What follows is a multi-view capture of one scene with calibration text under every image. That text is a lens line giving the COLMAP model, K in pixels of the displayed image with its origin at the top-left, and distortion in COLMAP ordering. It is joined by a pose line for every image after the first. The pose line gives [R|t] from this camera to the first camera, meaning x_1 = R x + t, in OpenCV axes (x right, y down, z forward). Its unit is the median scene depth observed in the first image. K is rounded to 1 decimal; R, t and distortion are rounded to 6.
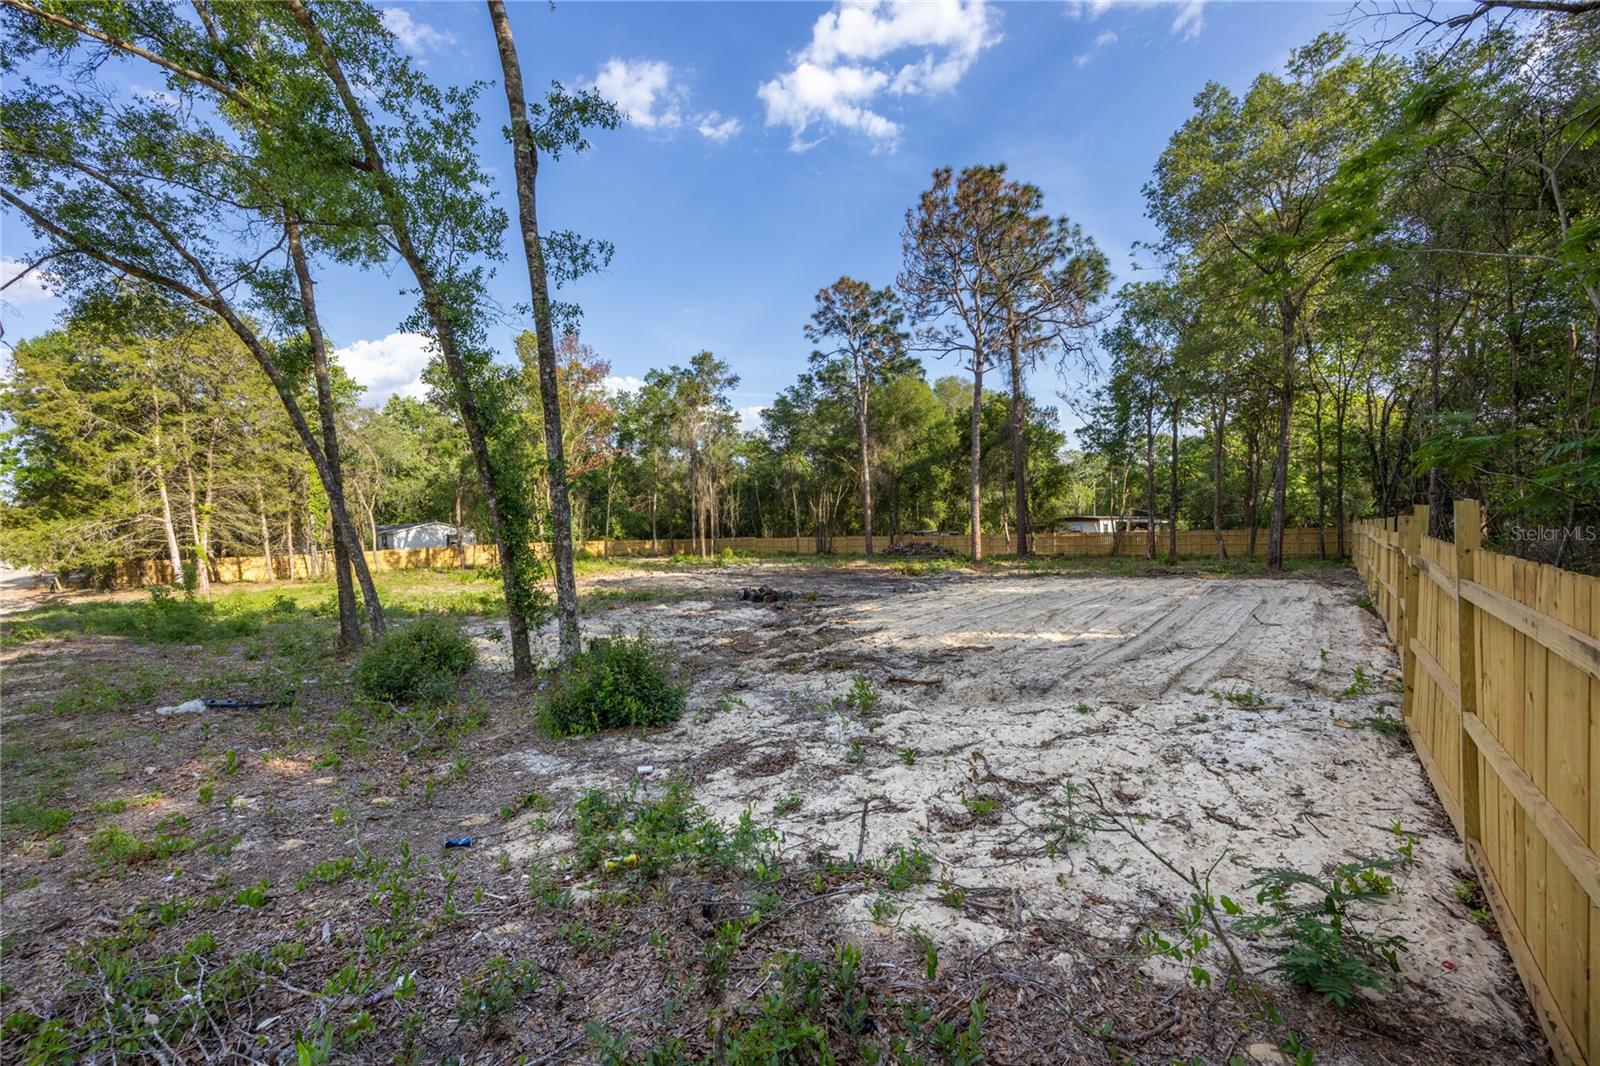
lens RADIAL K [[616.0, 0, 800.0], [0, 616.0, 533.0], [0, 0, 1]] dist [0.000177, -0.000050]
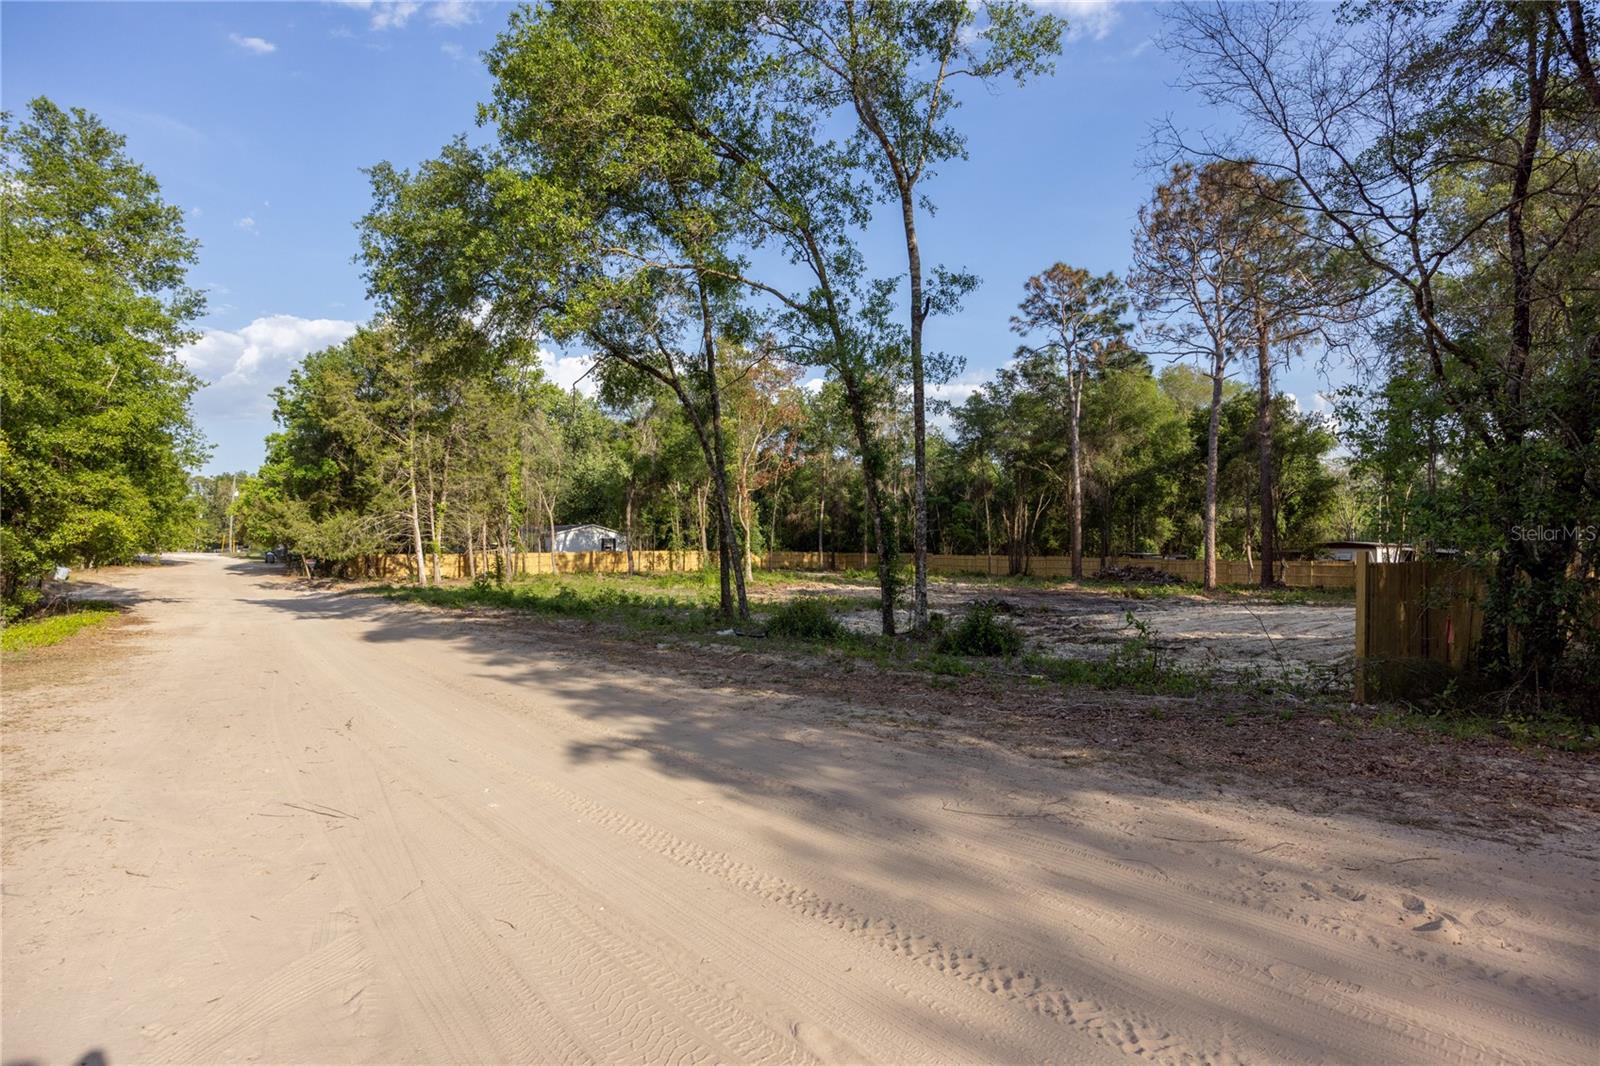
lens RADIAL K [[842.8, 0, 800.0], [0, 842.8, 533.0], [0, 0, 1]] dist [-0.000487, -0.000139]
pose [[0.984241, 0.031709, -0.173968, -0.068797], [-0.034969, 0.999265, -0.015706, 0.004388], [0.173342, 0.021542, 0.984626, -0.239580]]
